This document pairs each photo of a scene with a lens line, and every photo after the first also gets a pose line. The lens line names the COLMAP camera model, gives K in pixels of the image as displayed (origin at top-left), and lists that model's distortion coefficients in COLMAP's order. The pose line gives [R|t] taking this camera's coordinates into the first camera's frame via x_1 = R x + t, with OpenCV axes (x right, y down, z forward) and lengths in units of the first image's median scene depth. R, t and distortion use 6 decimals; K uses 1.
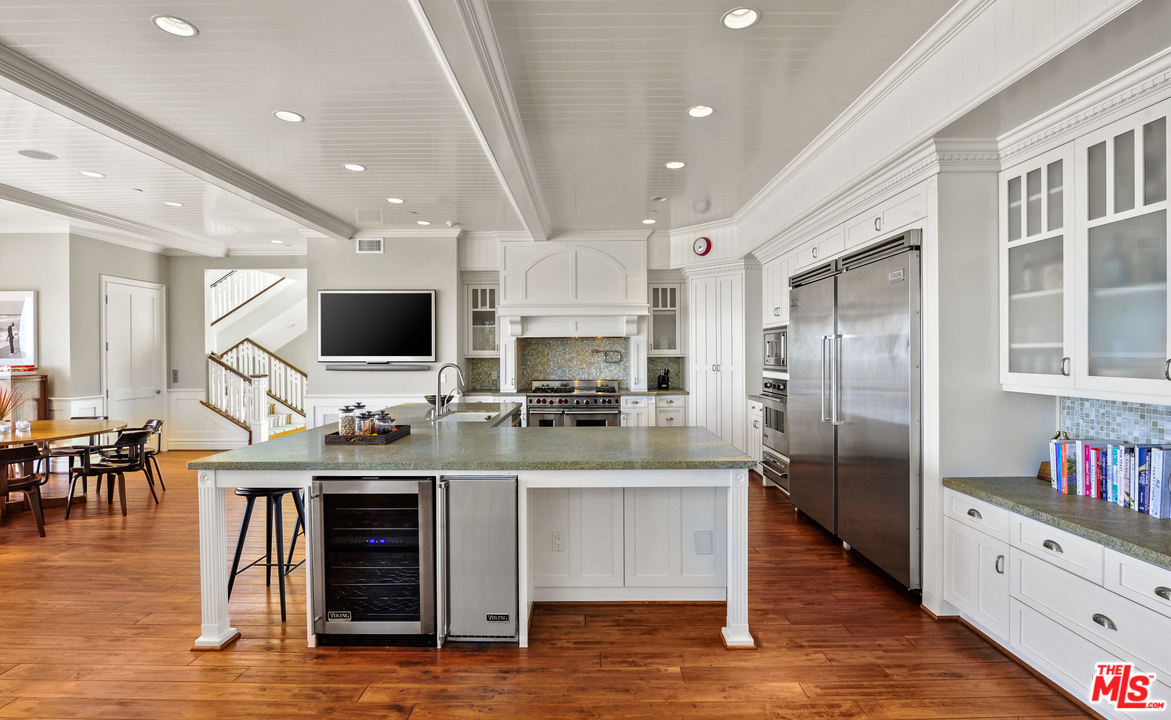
lens RADIAL K [[537.6, 0, 589.5], [0, 537.6, 364.8], [0, 0, 1]] dist [-0.012547, 0.000086]
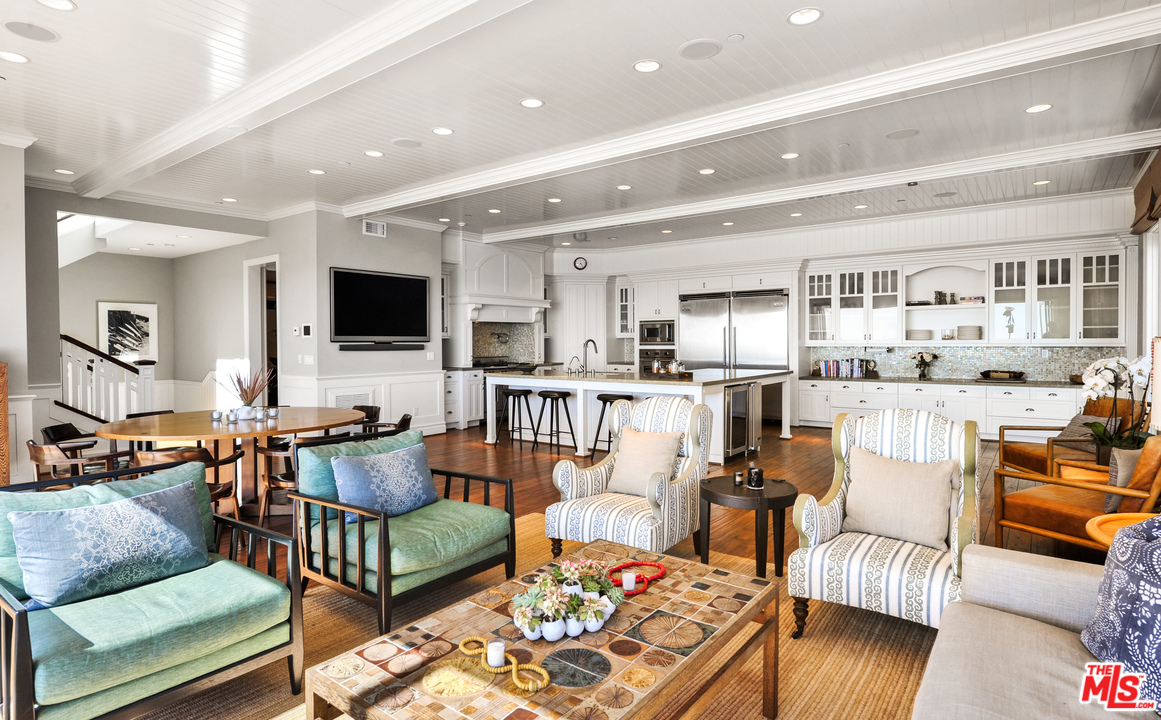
lens RADIAL K [[609.2, 0, 580.5], [0, 609.2, 360.0], [0, 0, 1]] dist [0.000413, 0.000014]
pose [[0.608214, -0.025732, 0.793356, -1.127399], [0.019647, 0.999656, 0.017362, 0.017157], [-0.793530, 0.005027, 0.608511, -0.022799]]
